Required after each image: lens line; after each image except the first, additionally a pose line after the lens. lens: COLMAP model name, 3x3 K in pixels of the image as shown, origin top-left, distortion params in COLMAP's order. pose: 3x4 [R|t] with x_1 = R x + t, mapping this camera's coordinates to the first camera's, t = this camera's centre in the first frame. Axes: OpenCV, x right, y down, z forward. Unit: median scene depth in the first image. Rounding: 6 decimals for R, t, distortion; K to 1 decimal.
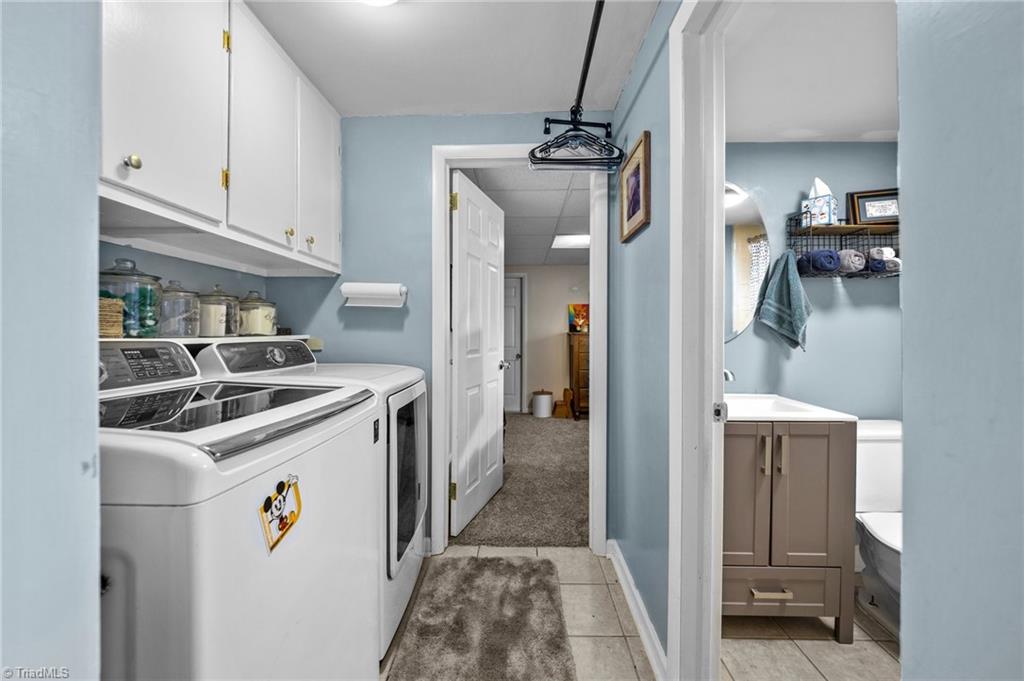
lens RADIAL K [[393.0, 0, 508.8], [0, 393.0, 335.9], [0, 0, 1]] dist [-0.009507, 0.000376]
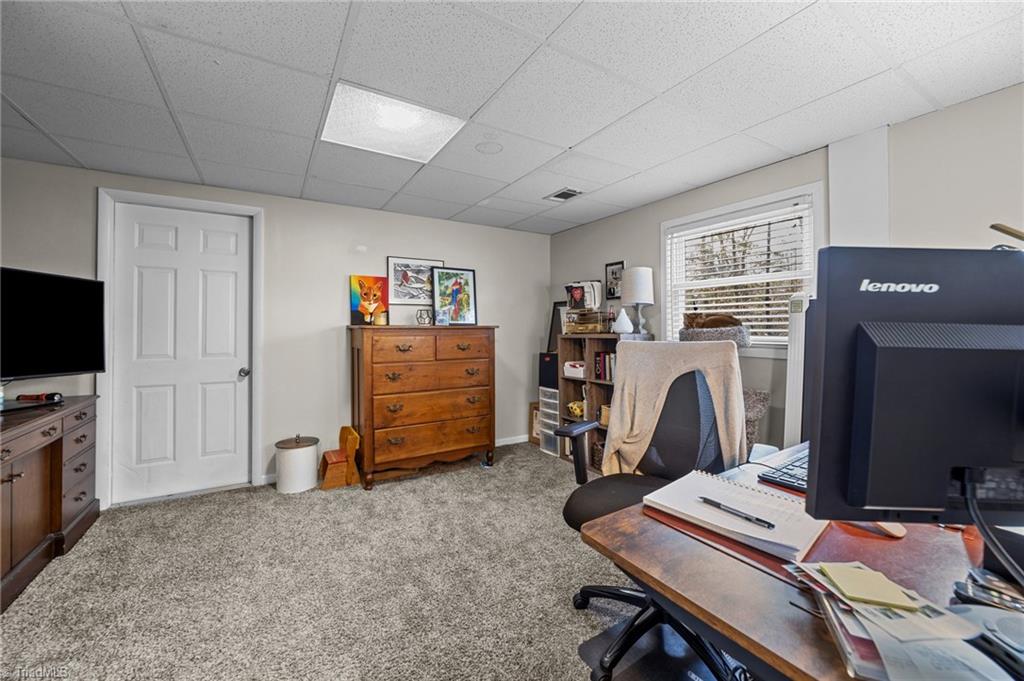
lens RADIAL K [[393.0, 0, 508.8], [0, 393.0, 335.9], [0, 0, 1]] dist [-0.009507, 0.000376]
pose [[0.835992, -0.011147, 0.548629, 0.108347], [0.001146, 0.999827, 0.018569, -0.012060], [-0.548741, -0.014895, 0.835860, 1.199785]]
